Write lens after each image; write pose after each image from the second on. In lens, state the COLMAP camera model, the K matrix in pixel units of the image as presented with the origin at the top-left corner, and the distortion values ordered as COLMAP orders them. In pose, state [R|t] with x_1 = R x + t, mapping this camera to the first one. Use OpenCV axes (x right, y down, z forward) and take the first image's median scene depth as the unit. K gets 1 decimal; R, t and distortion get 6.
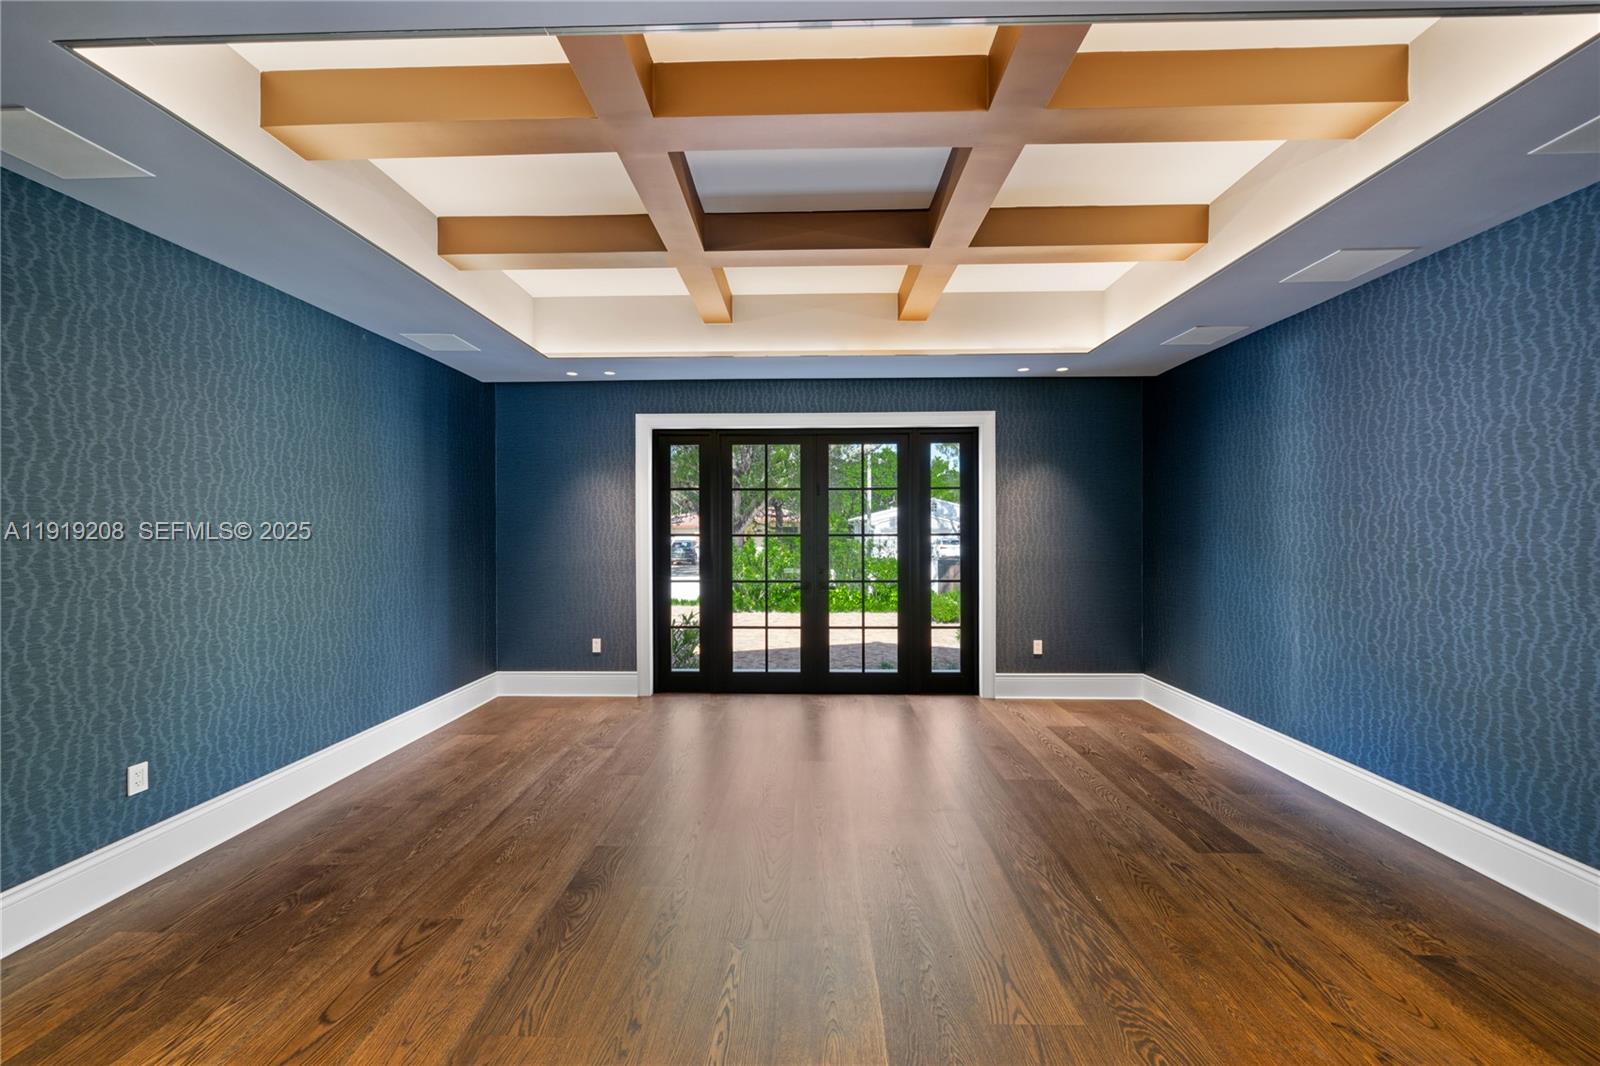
lens RADIAL K [[592.5, 0, 800.0], [0, 592.5, 533.0], [0, 0, 1]] dist [-0.000604, -0.000061]
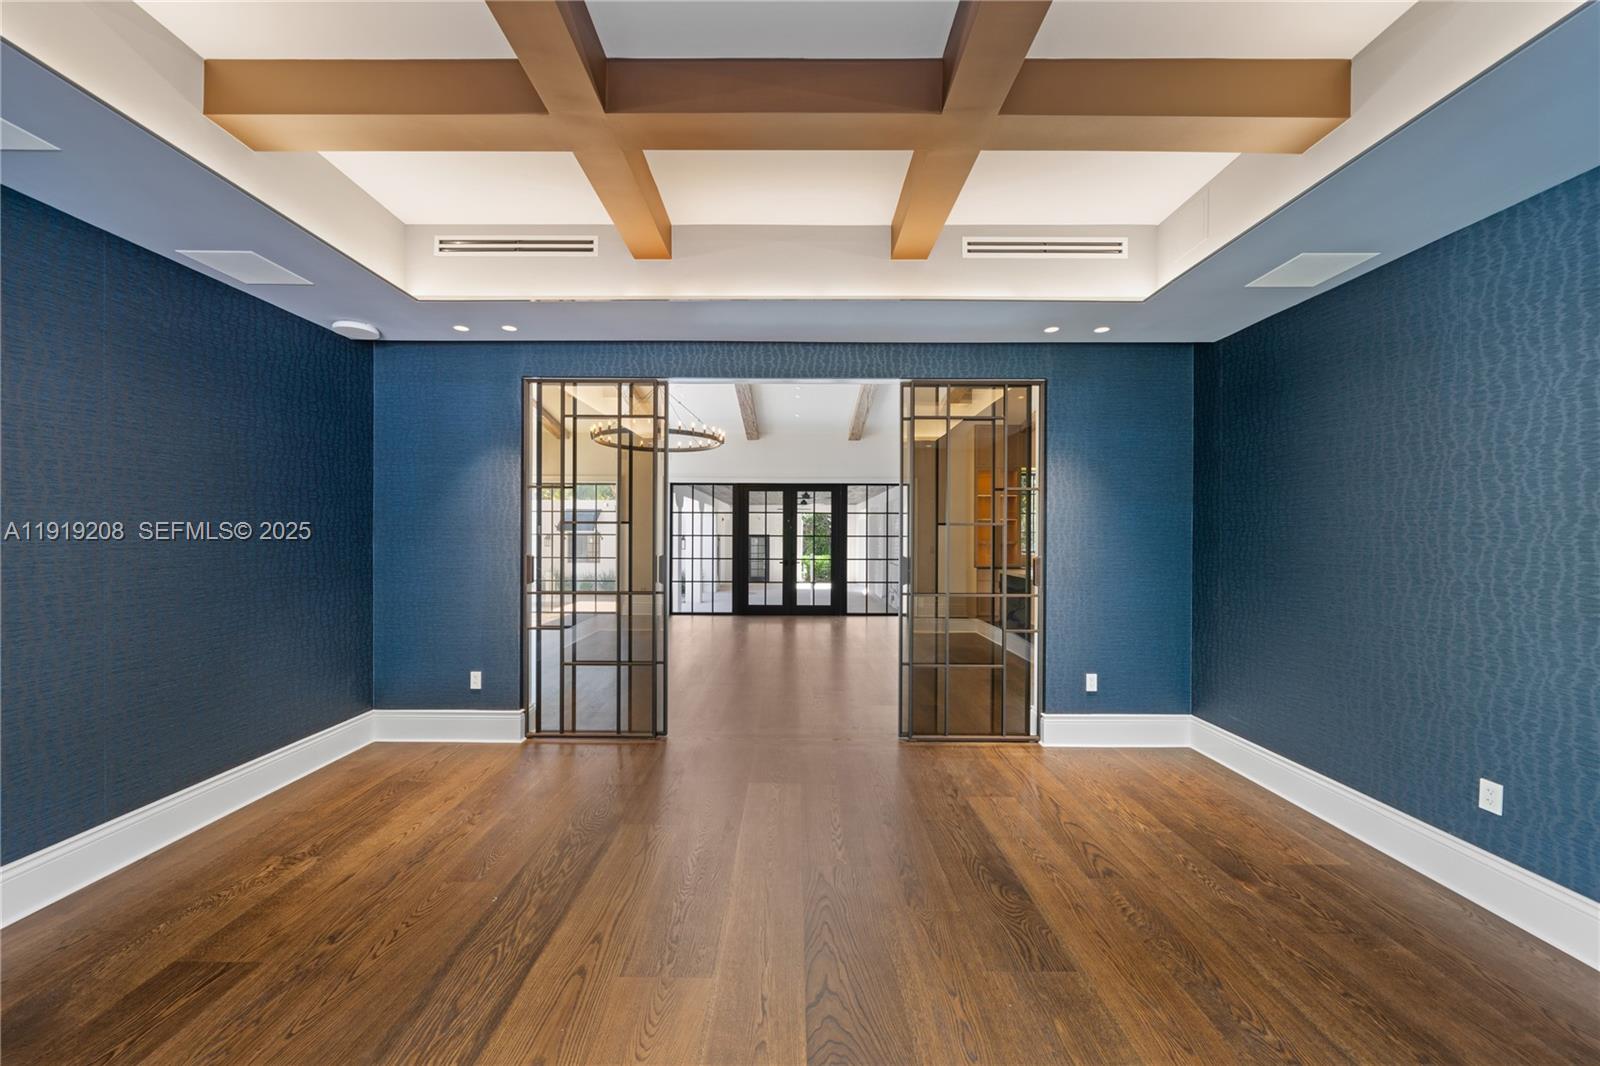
lens RADIAL K [[592.5, 0, 800.0], [0, 592.5, 533.0], [0, 0, 1]] dist [-0.000604, -0.000061]
pose [[-0.999597, -0.002526, -0.028277, 0.015547], [-0.002627, 0.999990, 0.003512, -0.007790], [0.028267, 0.003585, -0.999594, 1.948934]]
